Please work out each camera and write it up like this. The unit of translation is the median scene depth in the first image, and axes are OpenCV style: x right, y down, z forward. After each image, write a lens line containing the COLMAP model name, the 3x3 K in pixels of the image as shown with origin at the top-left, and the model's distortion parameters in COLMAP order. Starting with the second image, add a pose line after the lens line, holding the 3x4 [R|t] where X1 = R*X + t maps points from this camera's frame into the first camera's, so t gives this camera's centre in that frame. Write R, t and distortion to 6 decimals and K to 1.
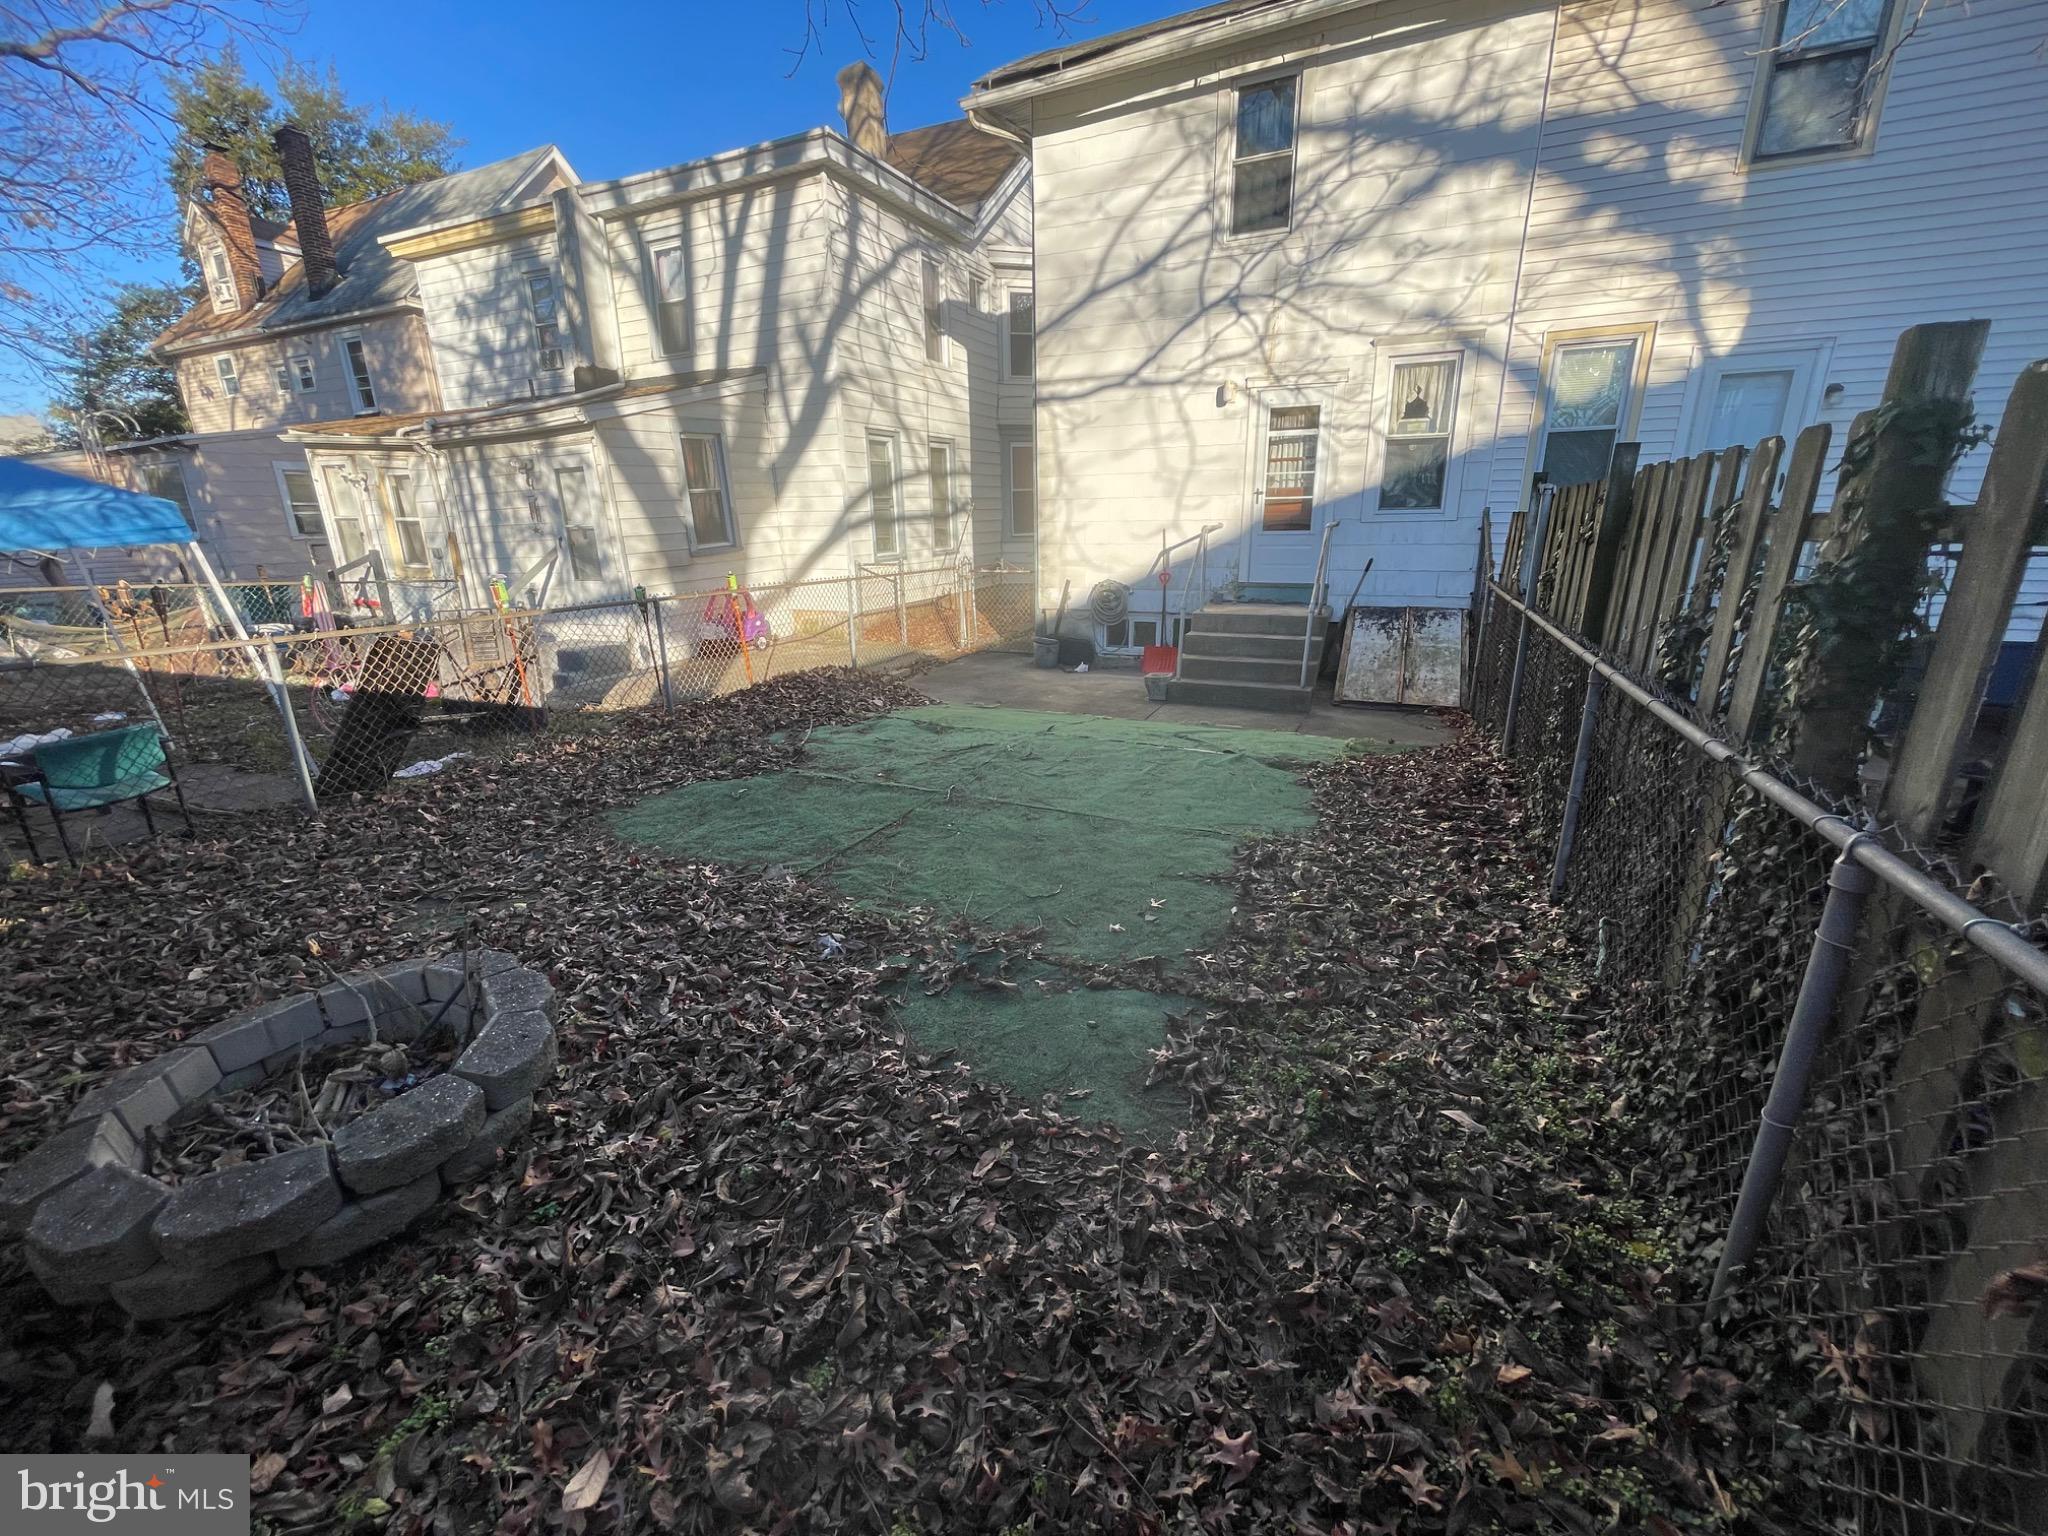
lens RADIAL K [[815.0, 0, 1024.0], [0, 815.0, 768.0], [0, 0, 1]] dist [-0.022294, 0.015400]
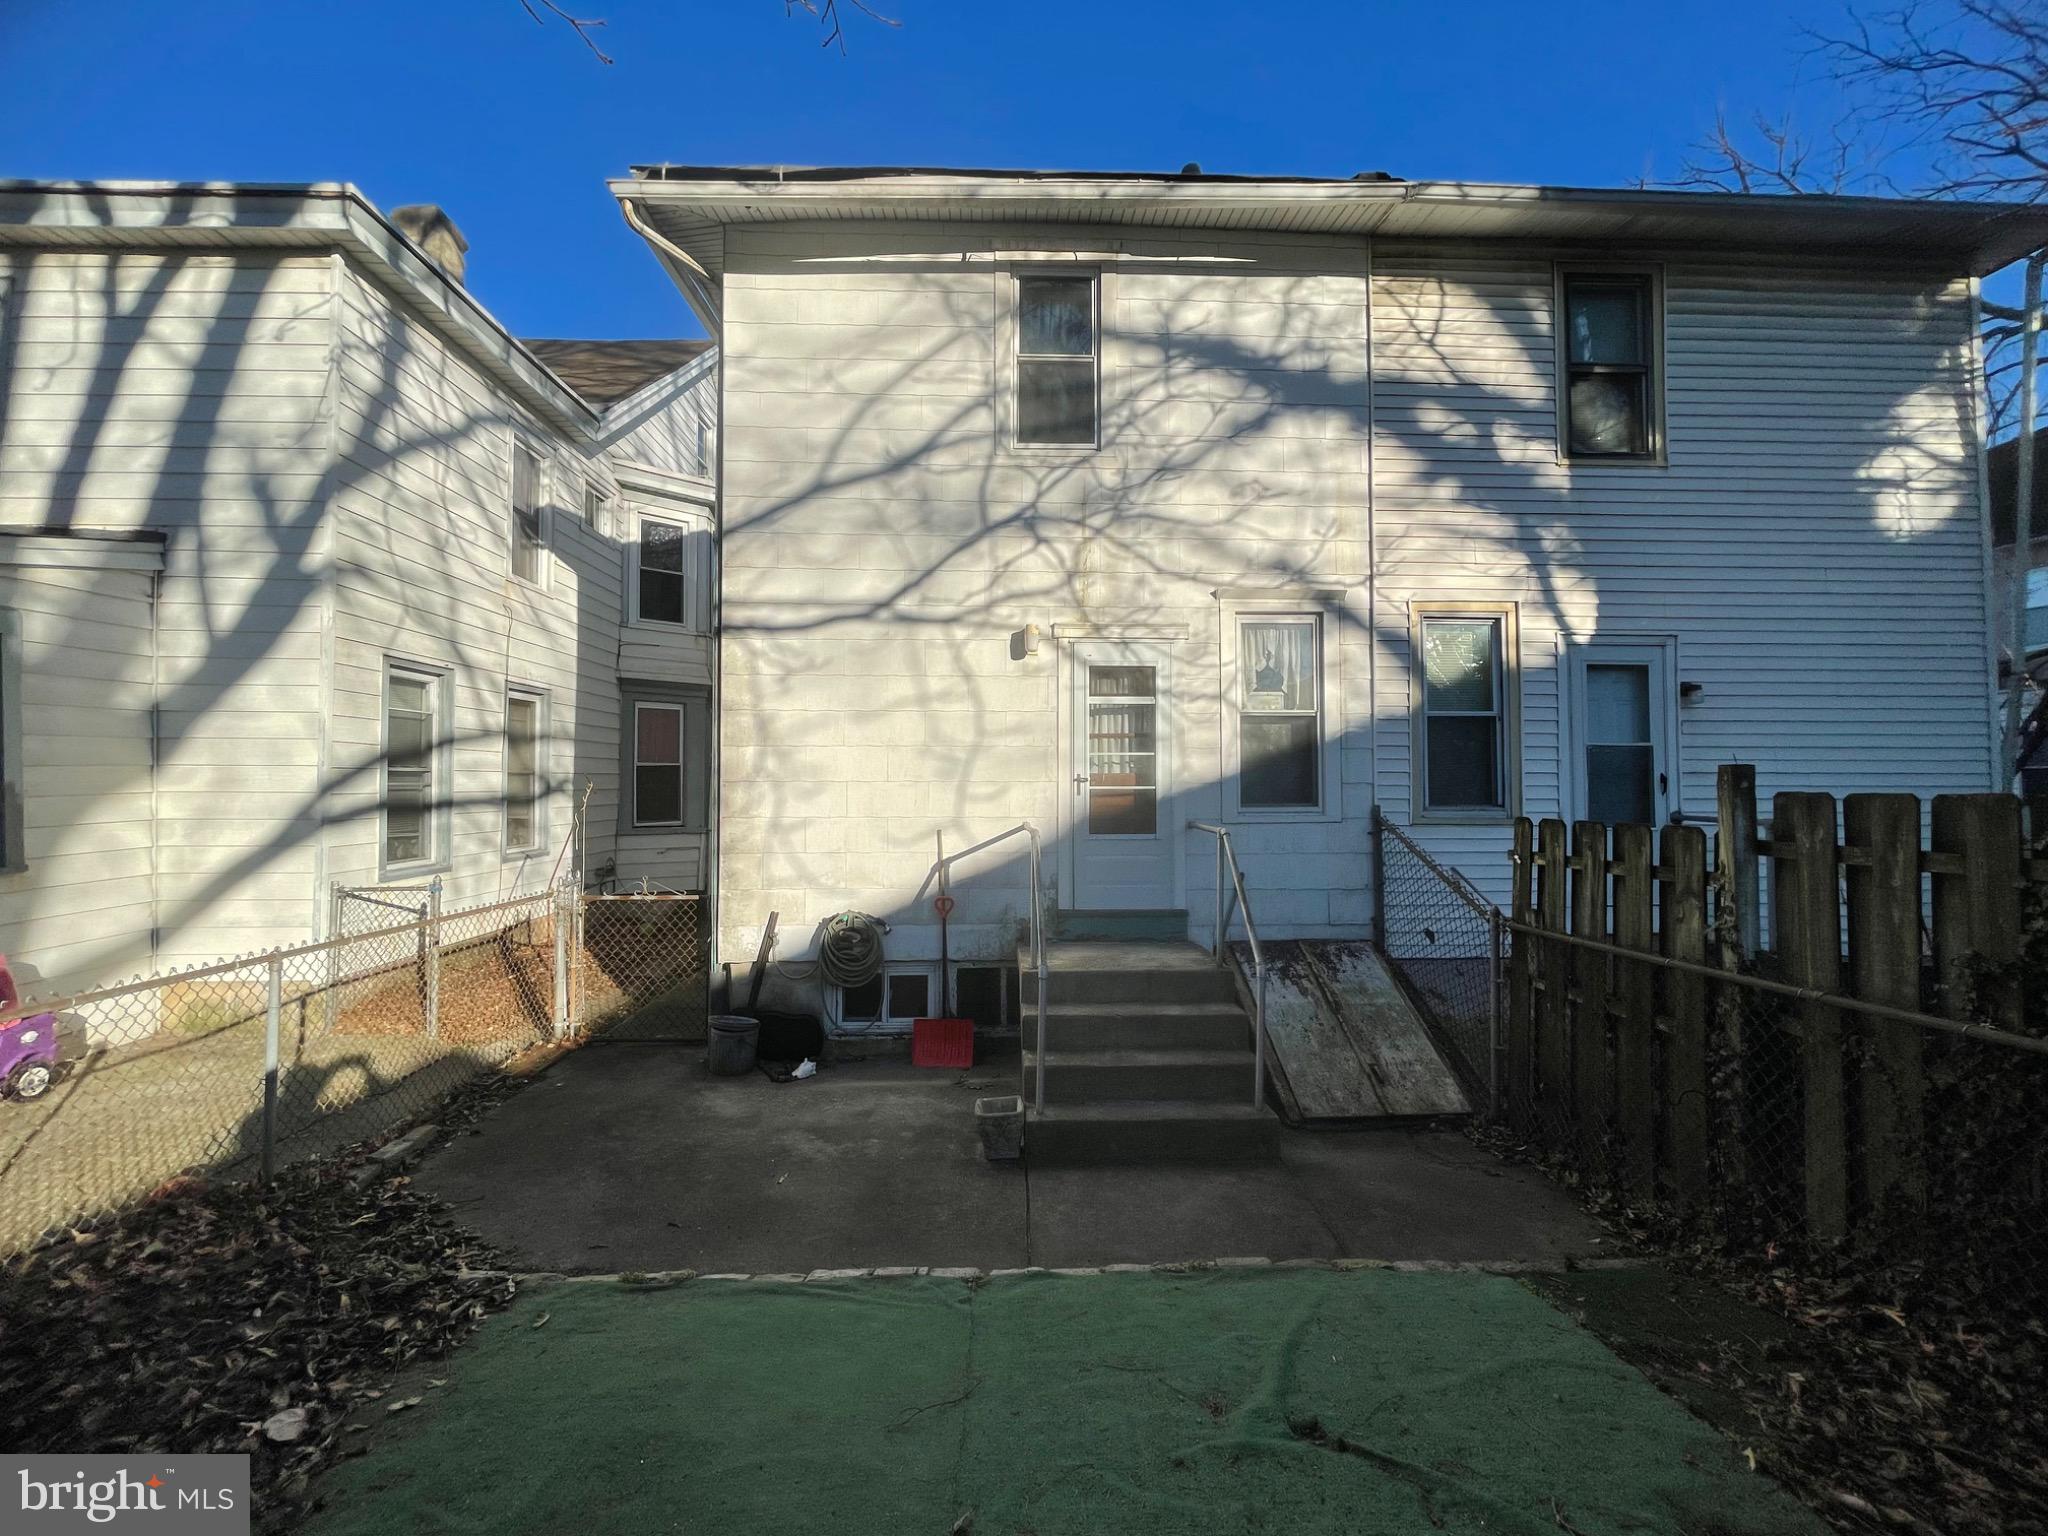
lens RADIAL K [[843.2, 0, 1024.0], [0, 843.2, 768.0], [0, 0, 1]] dist [0.000084, 0.000223]
pose [[0.898979, 0.028407, 0.437070, -0.061151], [0.114782, 0.947739, -0.297684, -0.147874], [-0.422685, 0.317780, 0.848736, 0.429384]]
